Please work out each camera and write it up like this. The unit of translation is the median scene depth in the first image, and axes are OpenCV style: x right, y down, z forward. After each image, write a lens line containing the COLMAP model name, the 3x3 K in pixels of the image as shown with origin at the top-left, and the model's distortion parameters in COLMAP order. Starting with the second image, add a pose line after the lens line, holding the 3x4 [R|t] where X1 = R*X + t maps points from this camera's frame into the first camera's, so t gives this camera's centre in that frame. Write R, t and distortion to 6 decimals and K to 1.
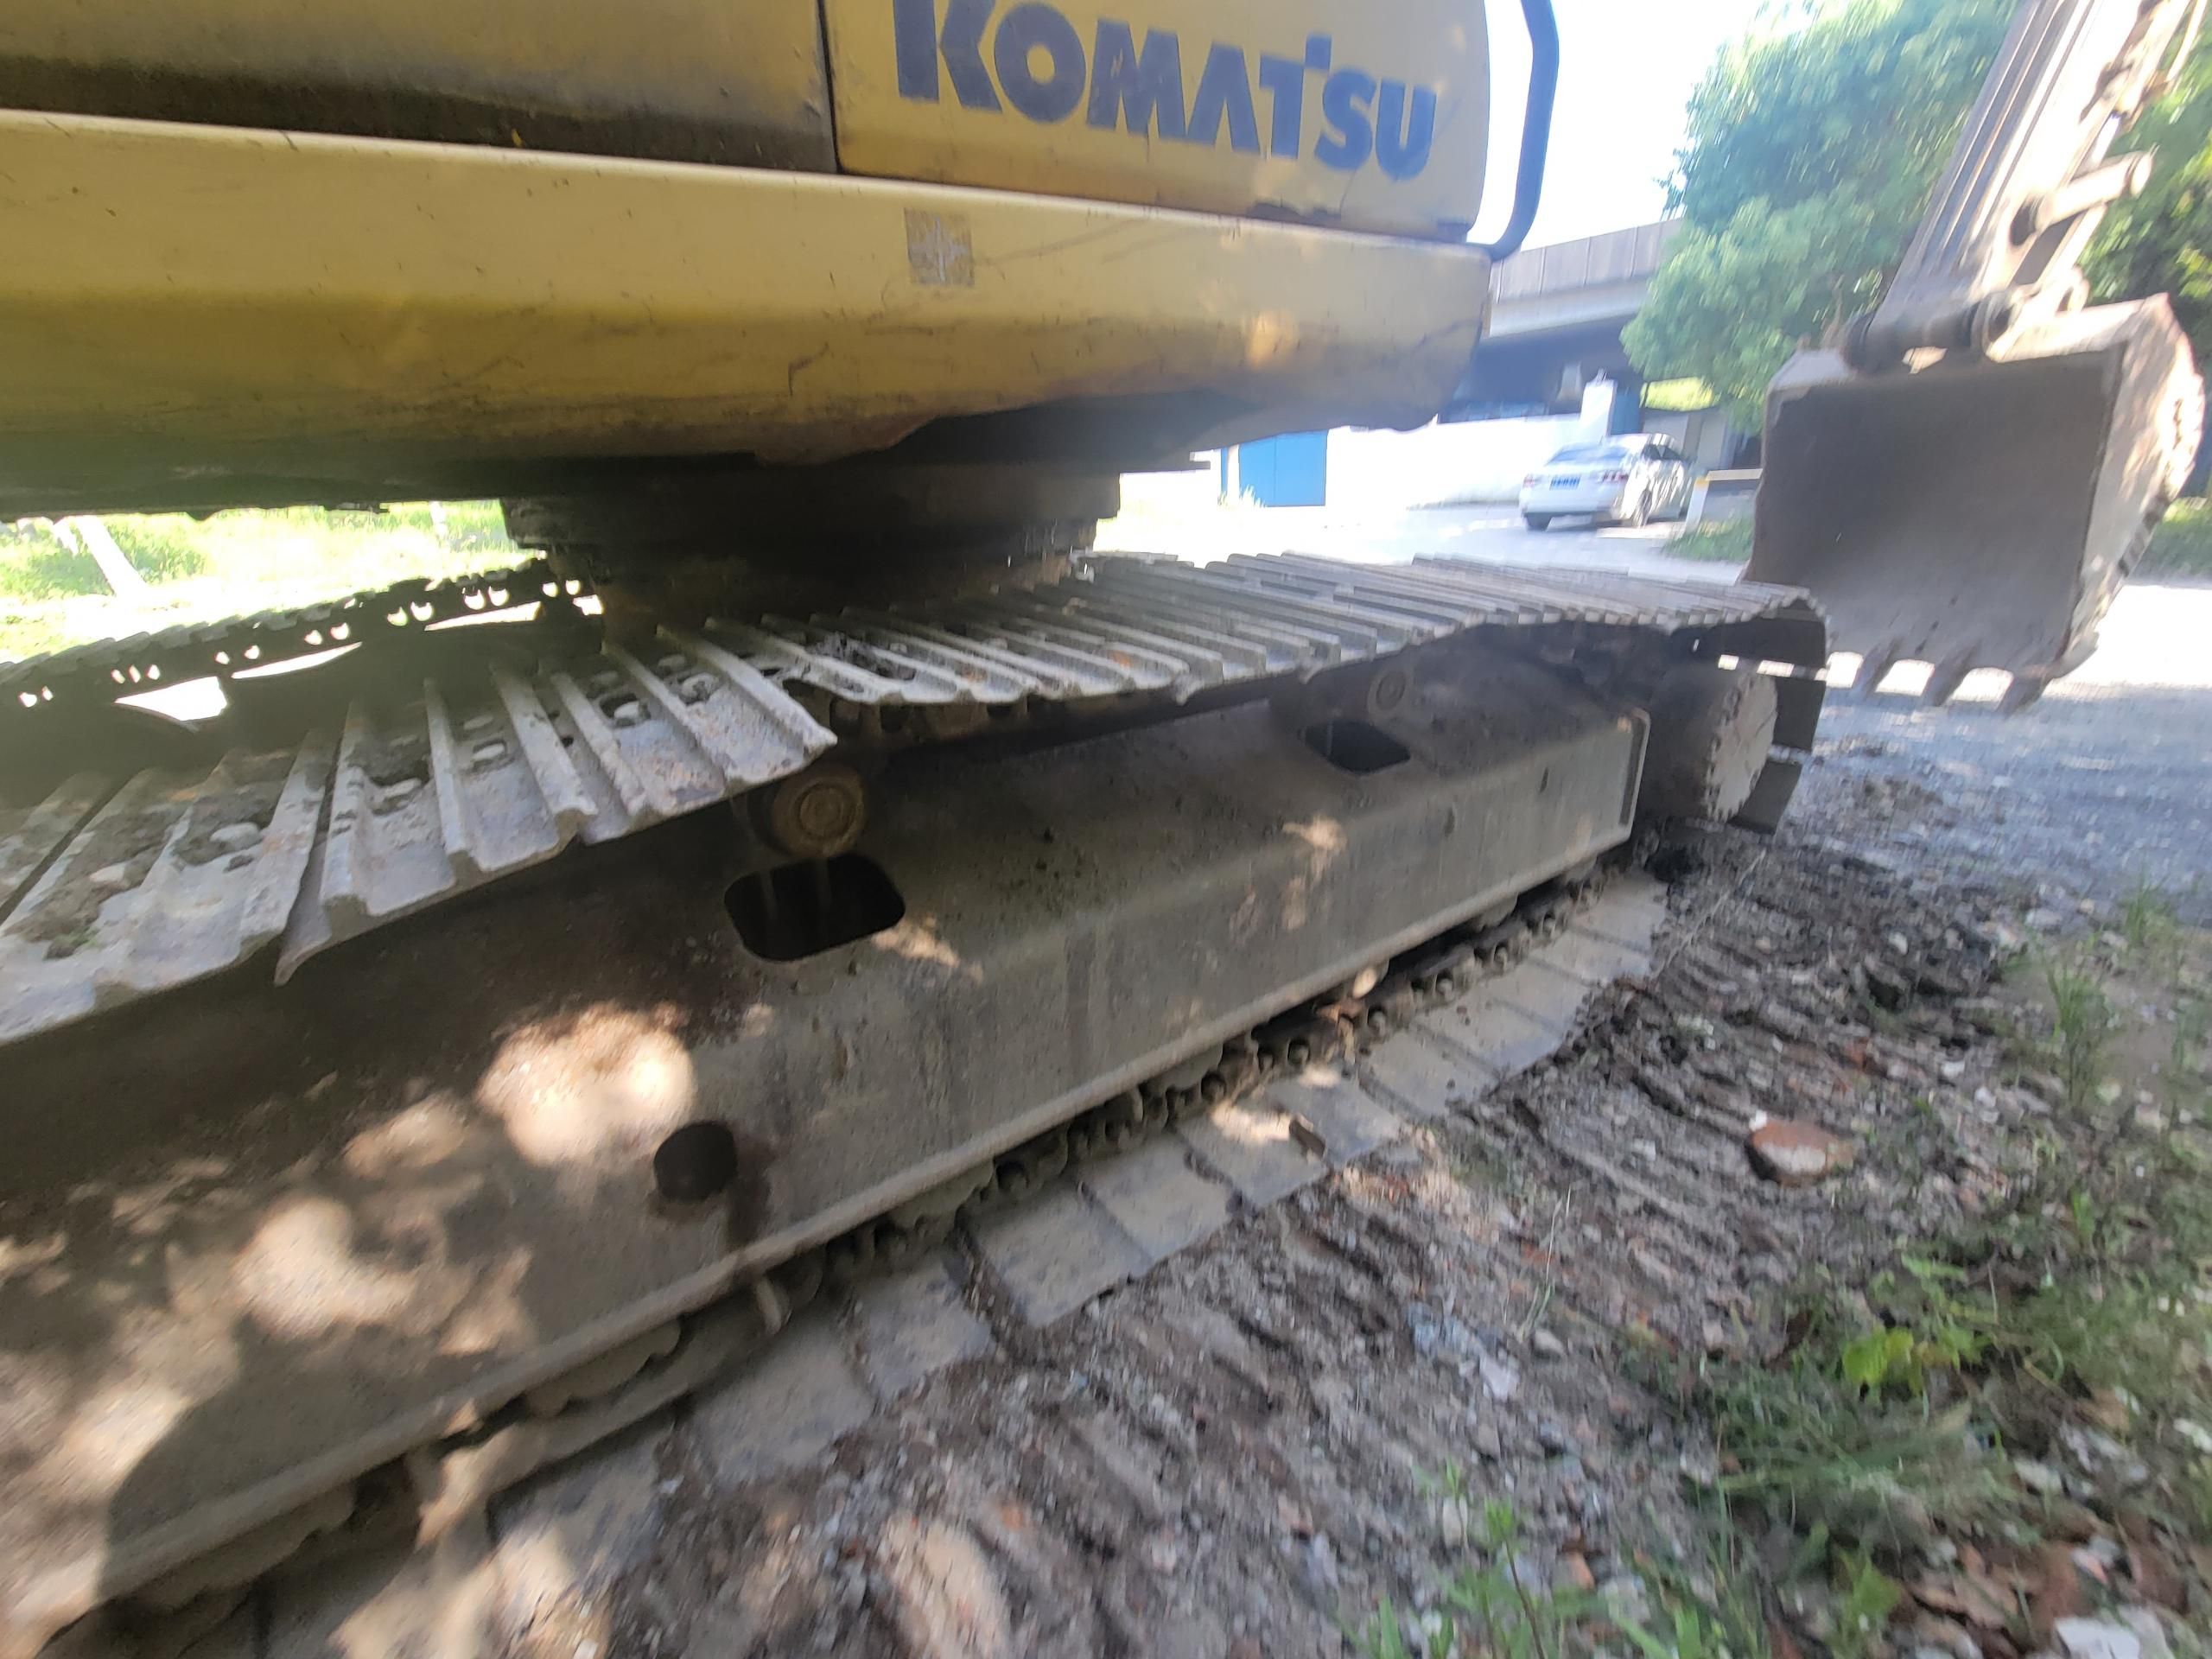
lens RADIAL K [[908.3, 0, 1094.4], [0, 908.3, 814.1], [0, 0, 1]] dist [0.012689, -0.005401]
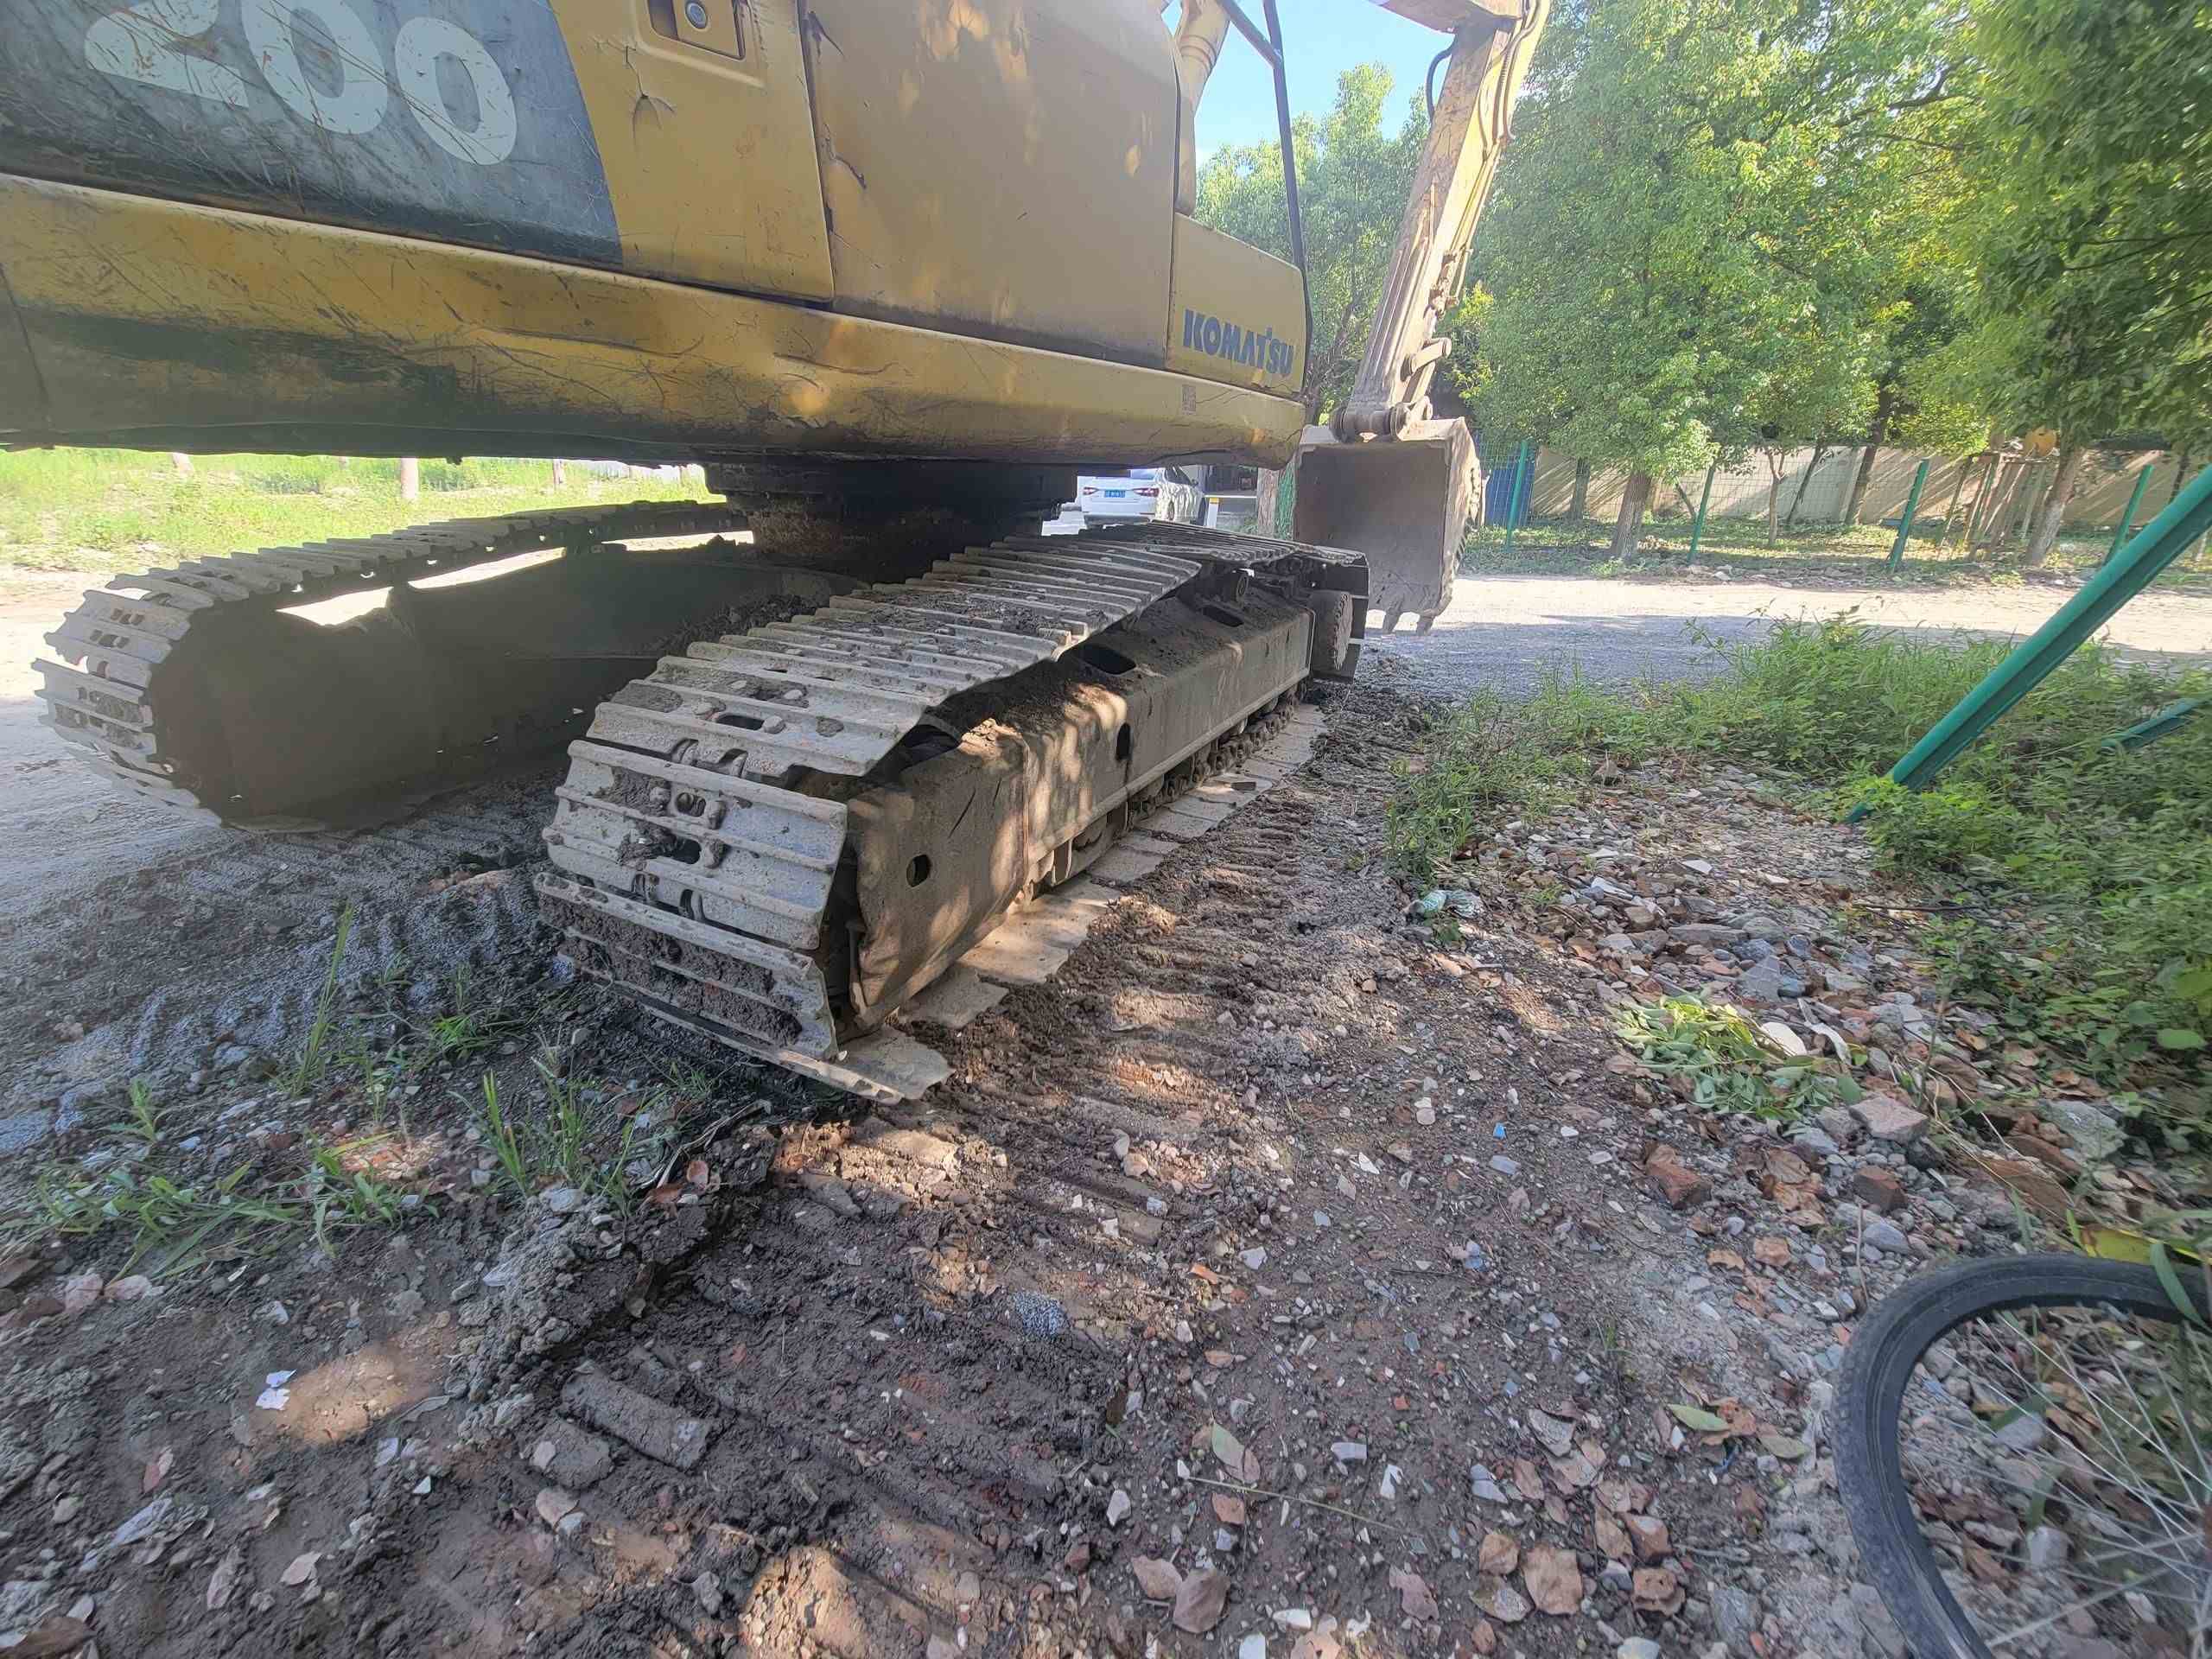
lens RADIAL K [[908.3, 0, 1094.4], [0, 908.3, 814.1], [0, 0, 1]] dist [0.012689, -0.005401]
pose [[0.886553, -0.099335, 0.451837, -0.670627], [0.097312, 0.994866, 0.027783, 0.201609], [-0.452277, 0.019338, 0.891668, -0.494741]]
